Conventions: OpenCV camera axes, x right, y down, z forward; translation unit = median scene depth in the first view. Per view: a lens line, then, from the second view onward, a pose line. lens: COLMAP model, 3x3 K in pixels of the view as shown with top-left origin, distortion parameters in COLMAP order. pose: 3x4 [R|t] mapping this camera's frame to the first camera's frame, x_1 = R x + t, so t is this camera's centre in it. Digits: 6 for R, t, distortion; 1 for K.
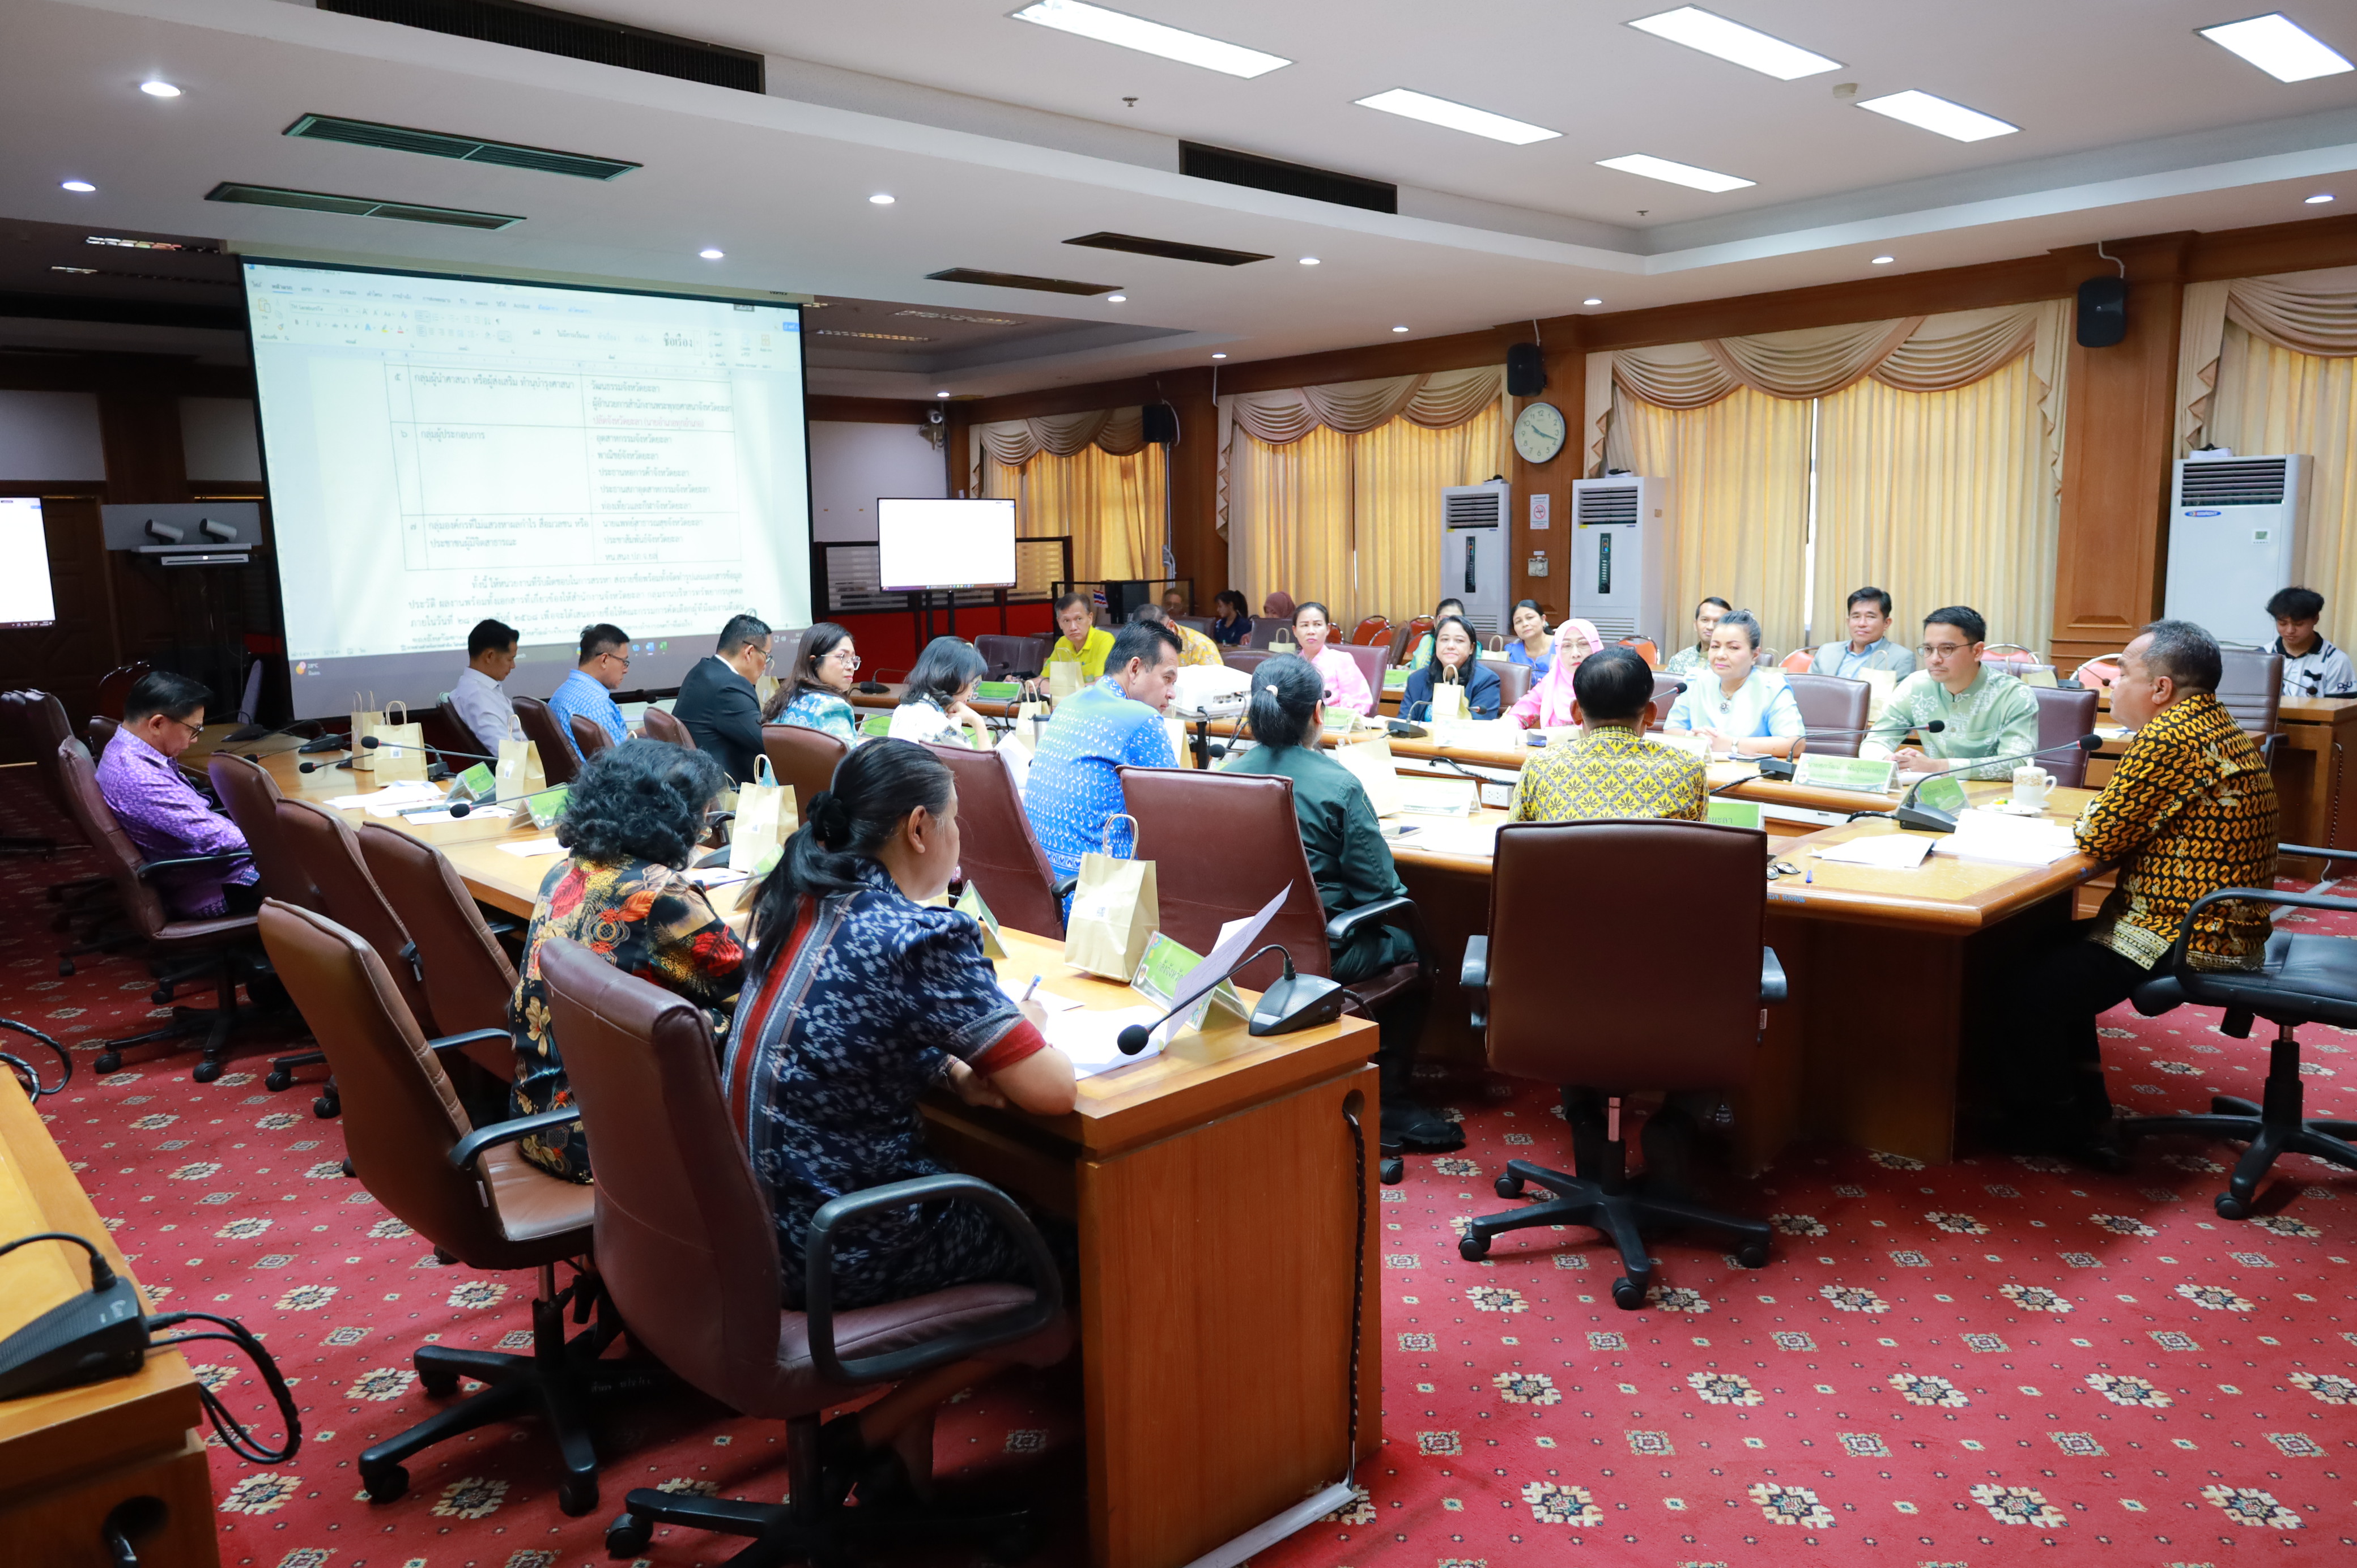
lens RADIAL K [[1602.5, 0, 1178.5], [0, 1602.5, 784.0], [0, 0, 1]] dist [-0.012915, 0.000124]
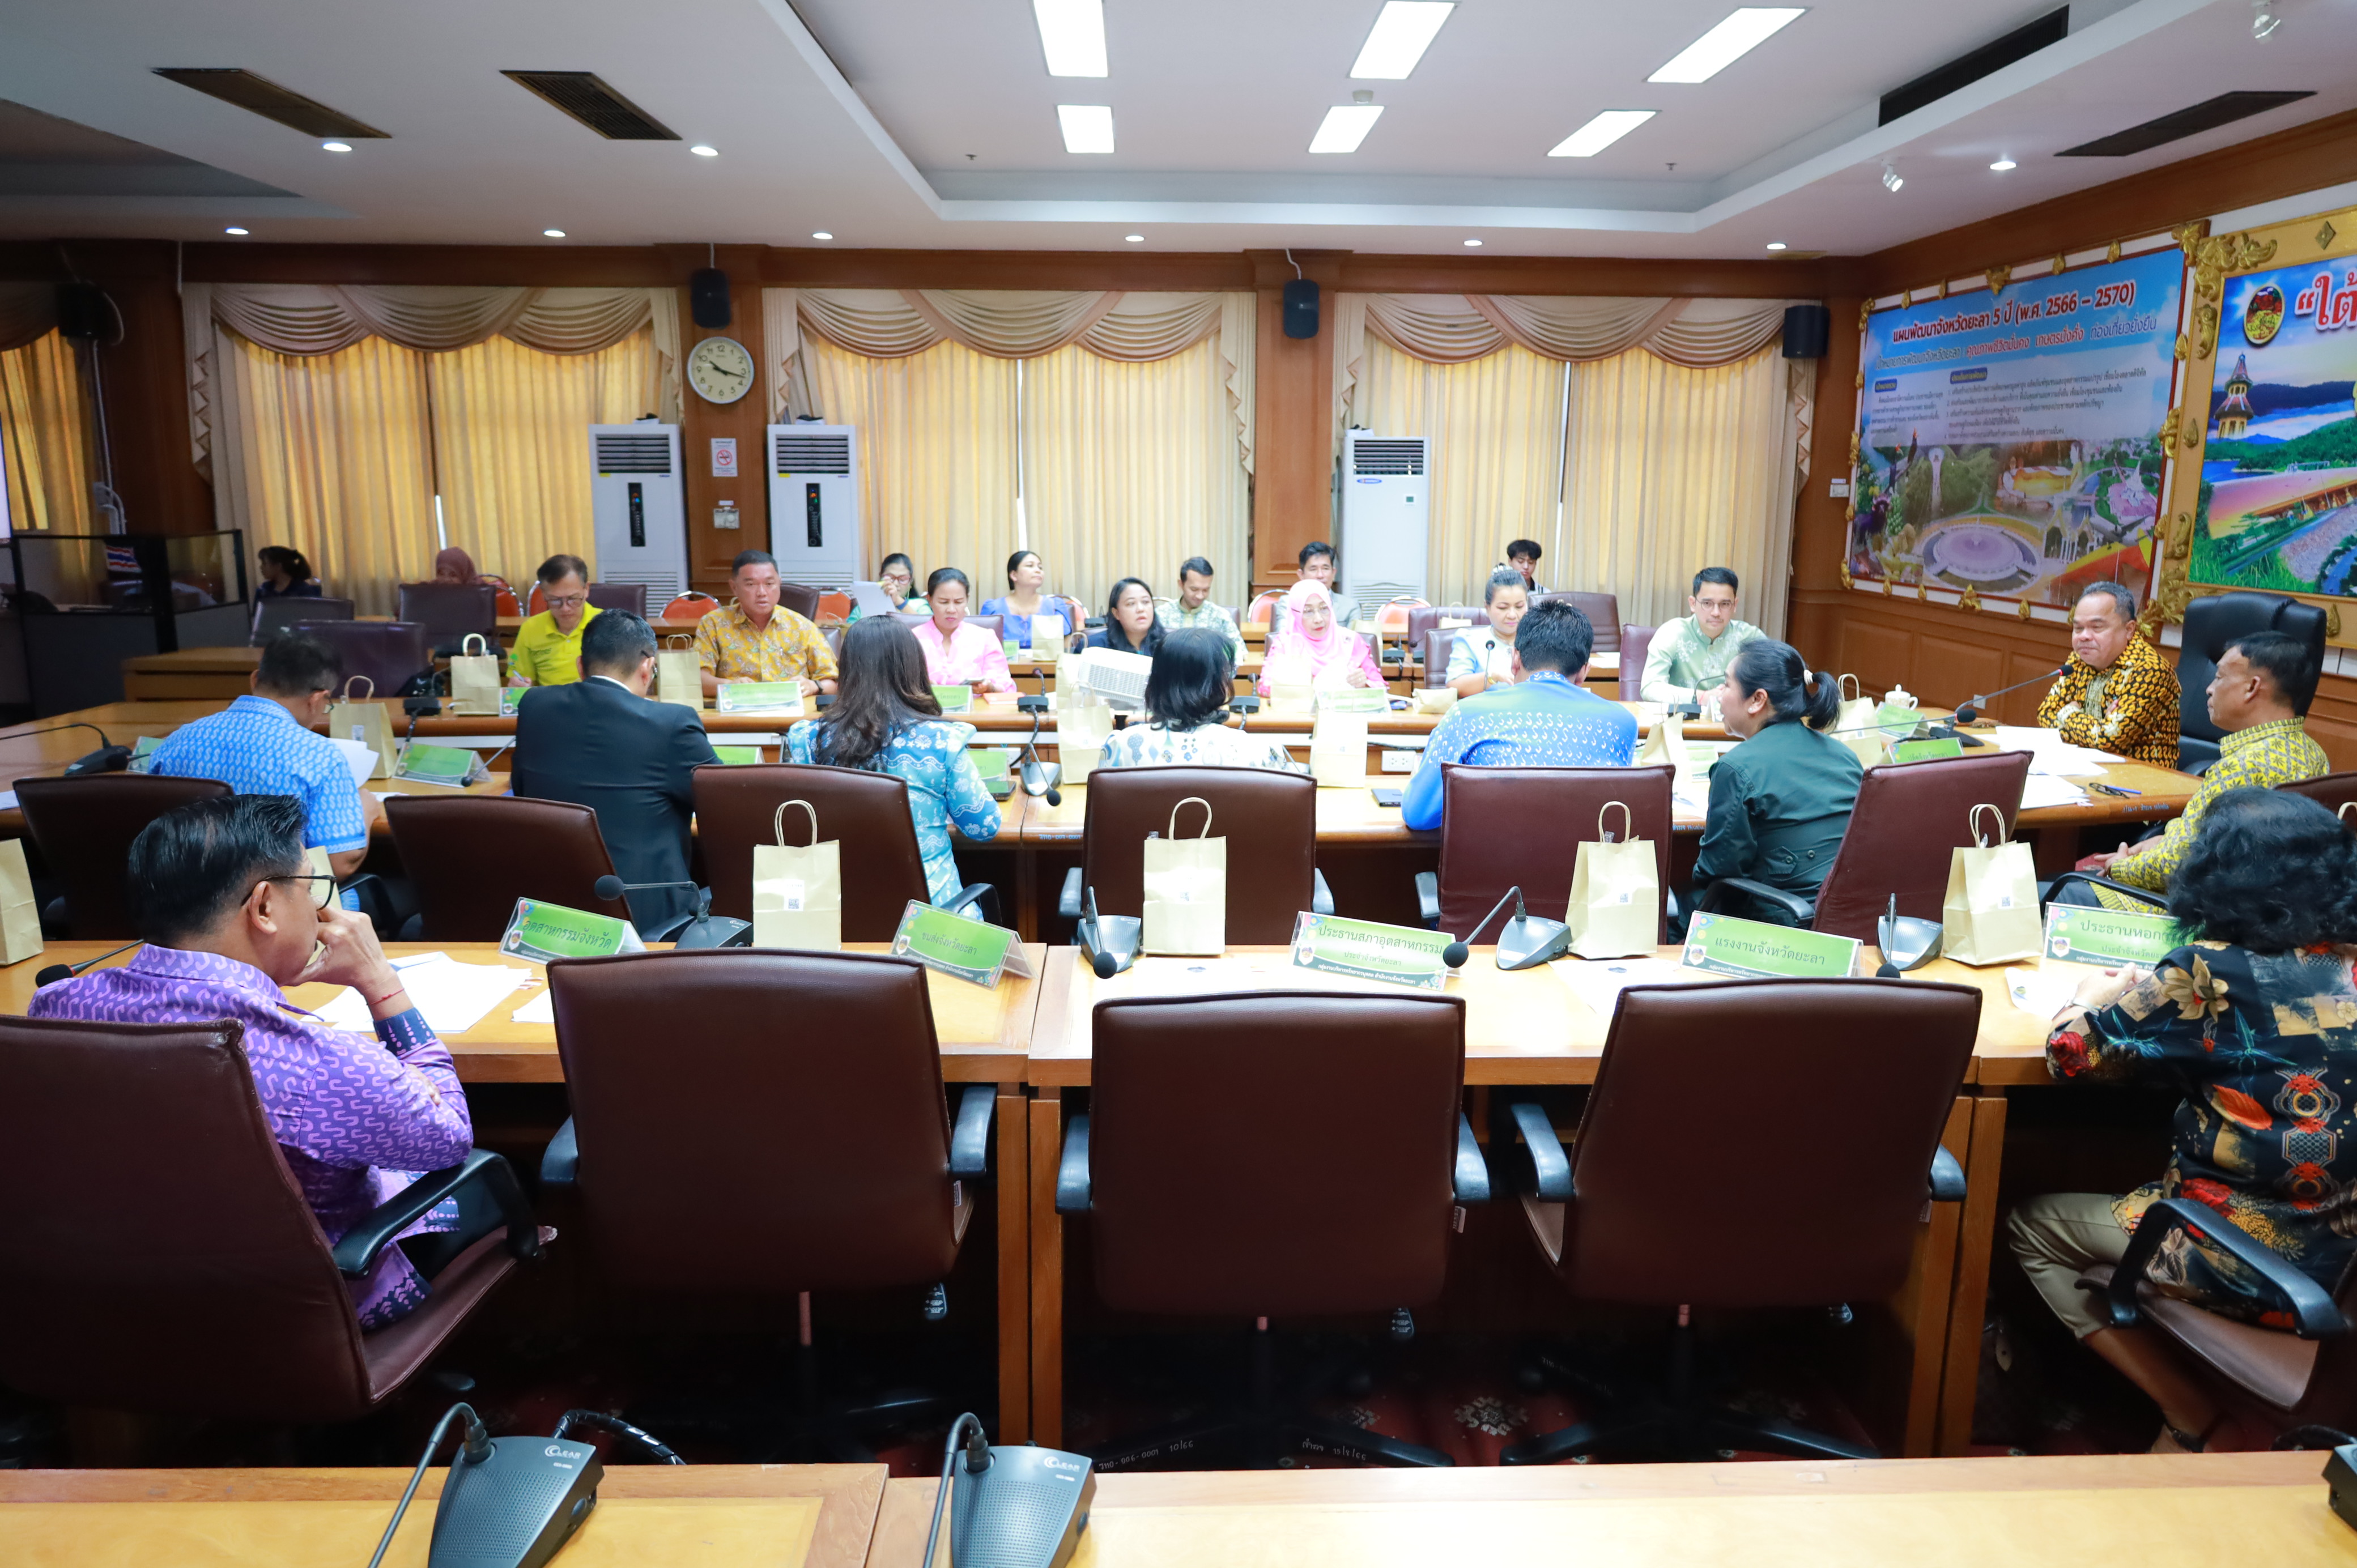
lens RADIAL K [[1602.5, 0, 1178.5], [0, 1602.5, 784.0], [0, 0, 1]] dist [-0.012915, 0.000124]
pose [[0.654642, -0.120333, 0.746301, -0.319370], [0.091591, 0.992602, 0.079704, -0.035493], [-0.750370, 0.016177, 0.660820, 0.213737]]
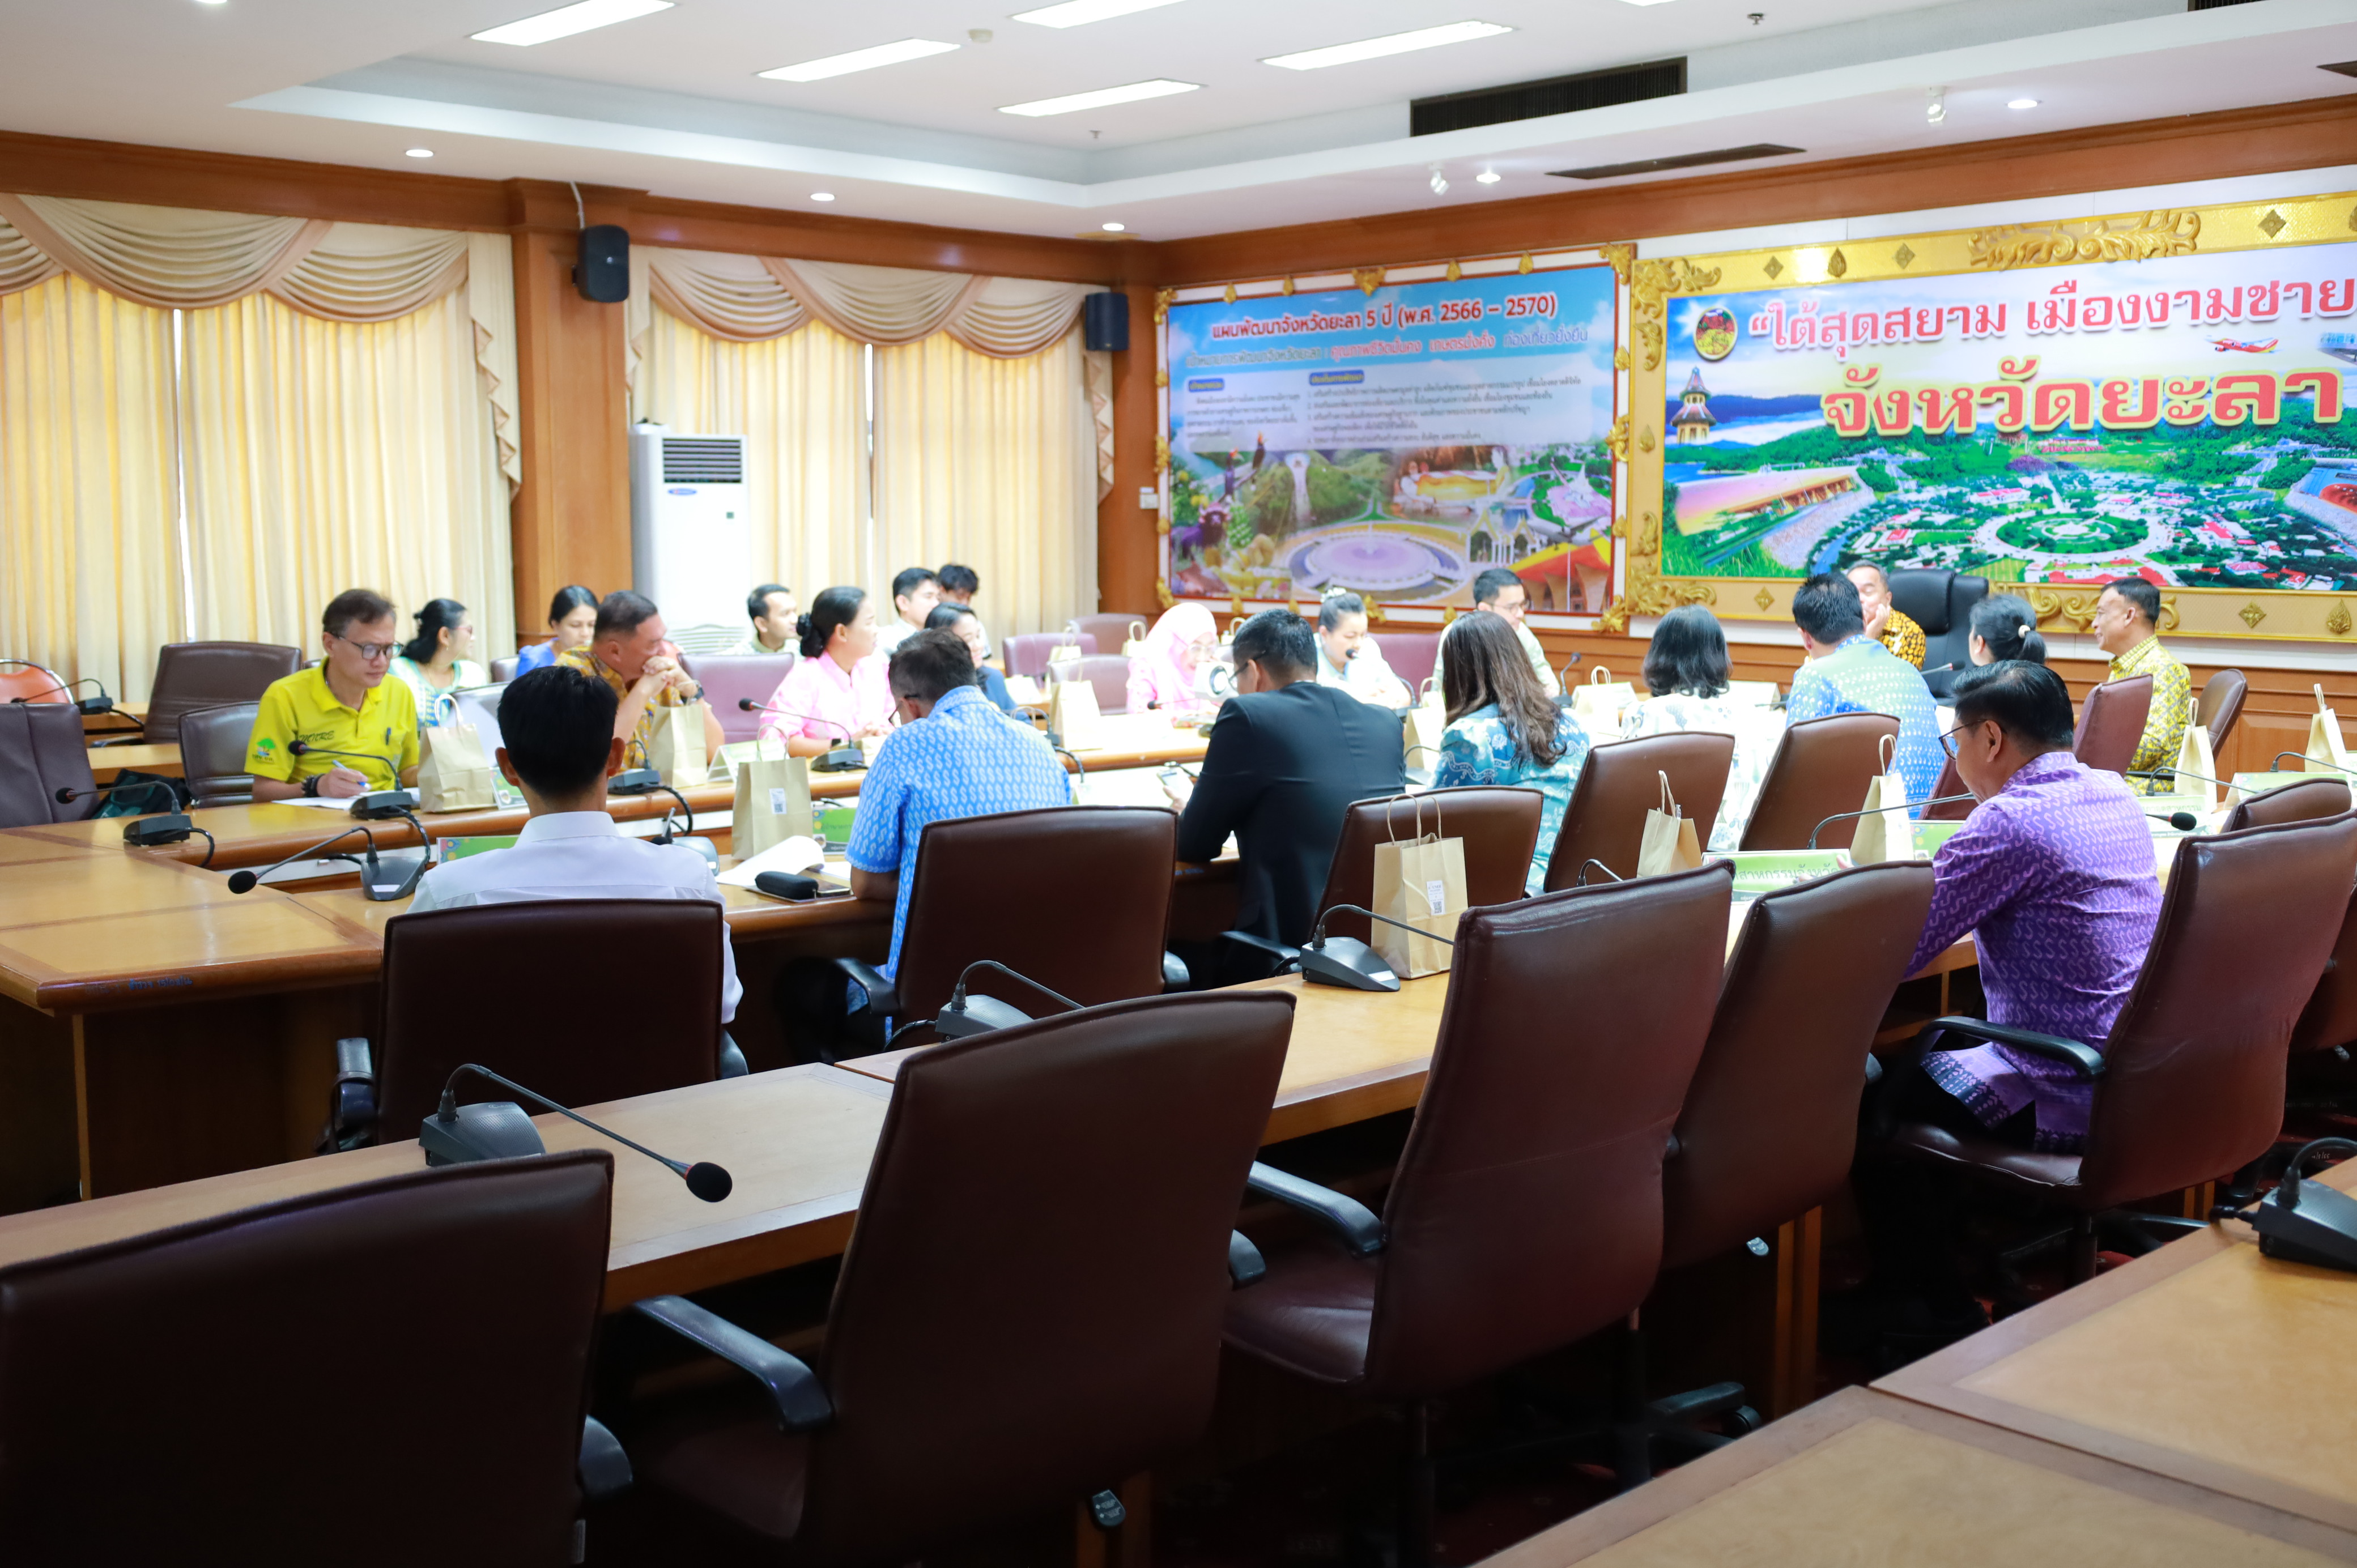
lens RADIAL K [[2413.4, 0, 1178.5], [0, 2413.4, 784.0], [0, 0, 1]] dist [0.017105, 0.024057]
pose [[-0.002739, -0.094874, 0.995486, -0.609471], [0.145969, 0.984789, 0.094256, -0.068091], [-0.989285, 0.145568, 0.011151, 0.539282]]
